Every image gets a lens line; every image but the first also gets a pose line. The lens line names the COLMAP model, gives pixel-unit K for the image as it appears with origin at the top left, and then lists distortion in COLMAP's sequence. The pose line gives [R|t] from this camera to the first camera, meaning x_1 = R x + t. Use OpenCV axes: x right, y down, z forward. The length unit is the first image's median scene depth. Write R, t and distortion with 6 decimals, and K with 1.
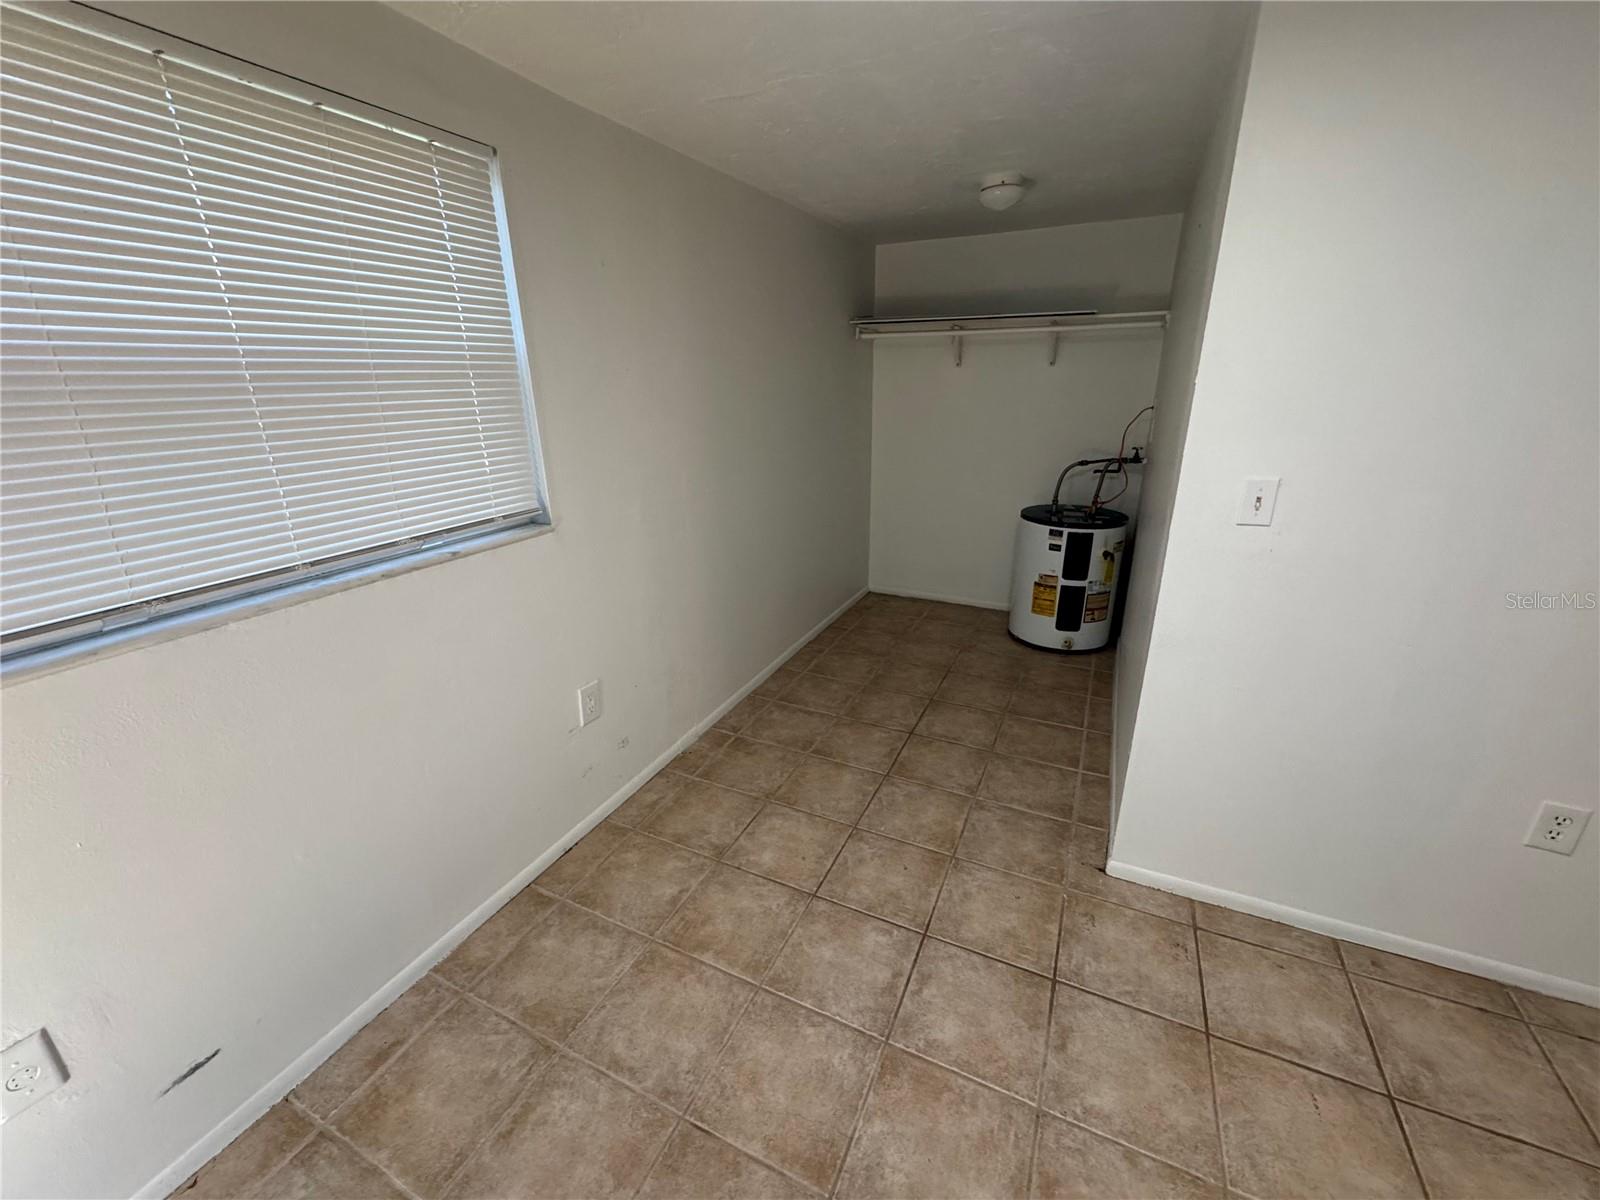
lens RADIAL K [[637.7, 0, 800.0], [0, 637.7, 600.0], [0, 0, 1]] dist [-0.002618, 0.000586]
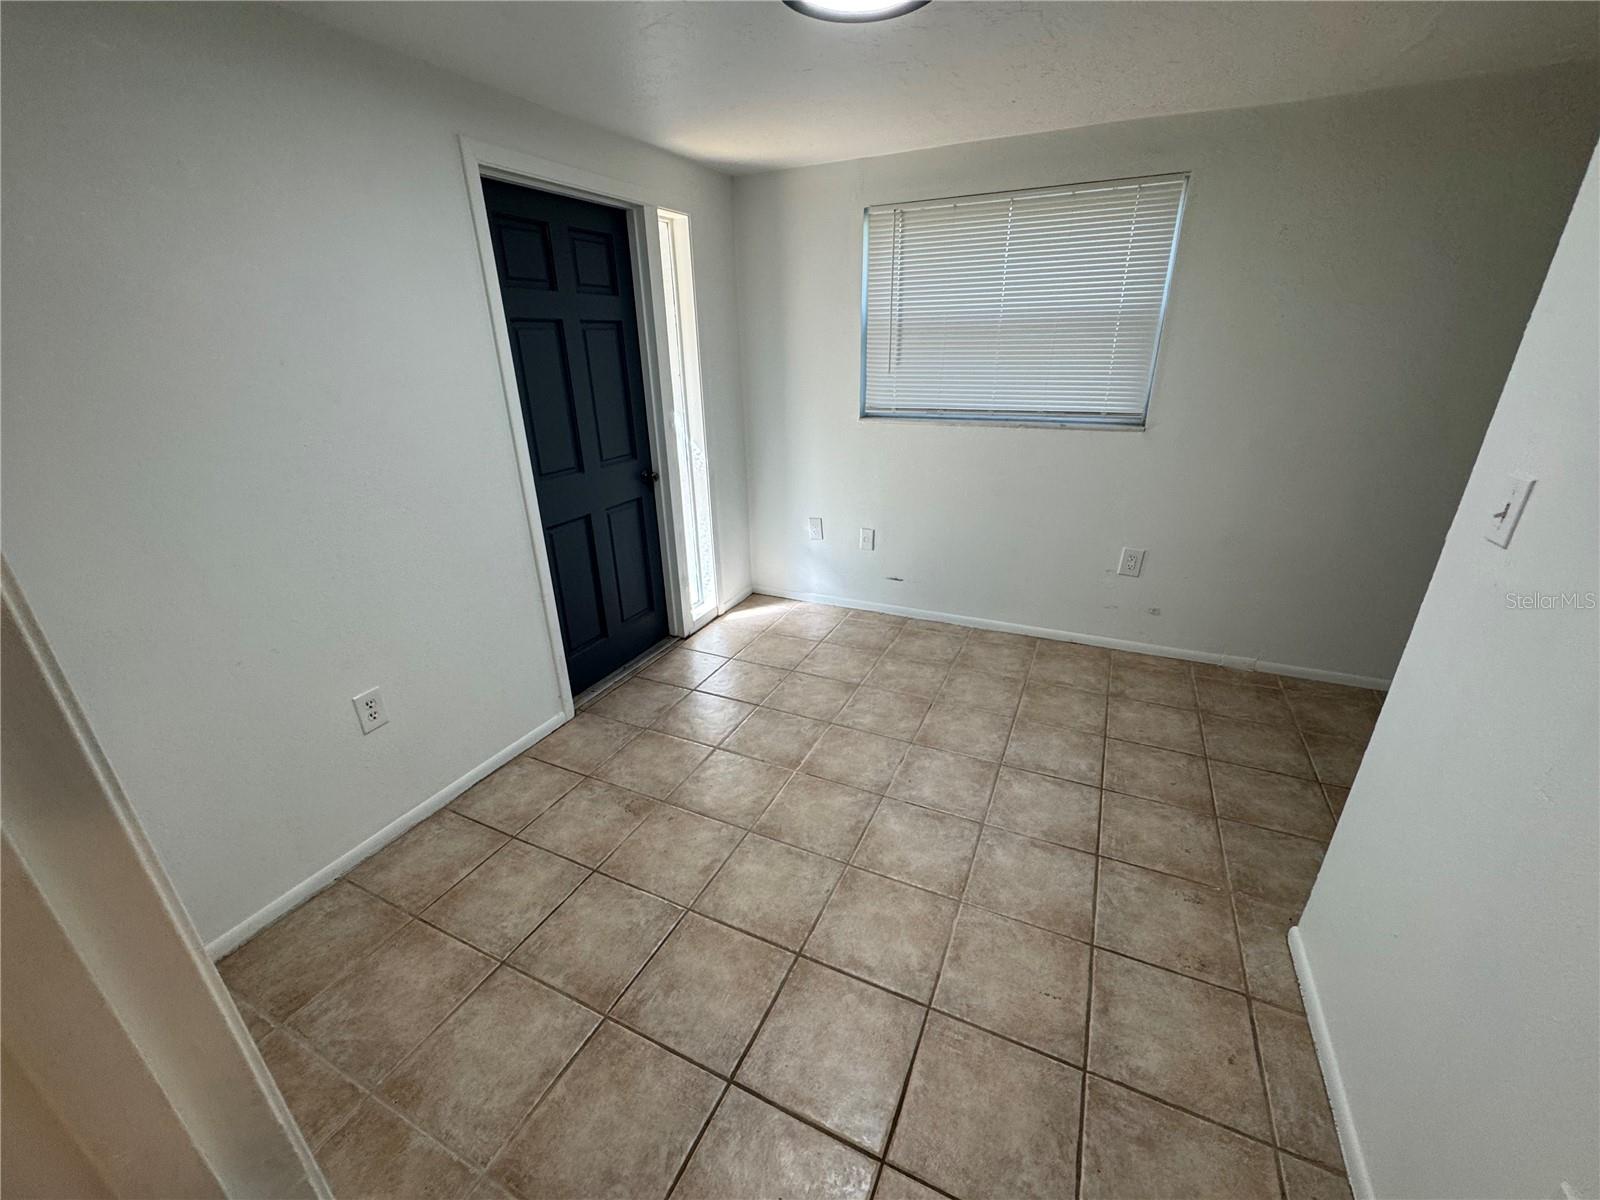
lens RADIAL K [[637.7, 0, 800.0], [0, 637.7, 600.0], [0, 0, 1]] dist [-0.002618, 0.000586]
pose [[0.002454, 0.389251, -0.921129, 1.216535], [-0.310145, 0.876006, 0.369356, -0.070565], [0.950686, 0.284777, 0.122874, 0.193728]]
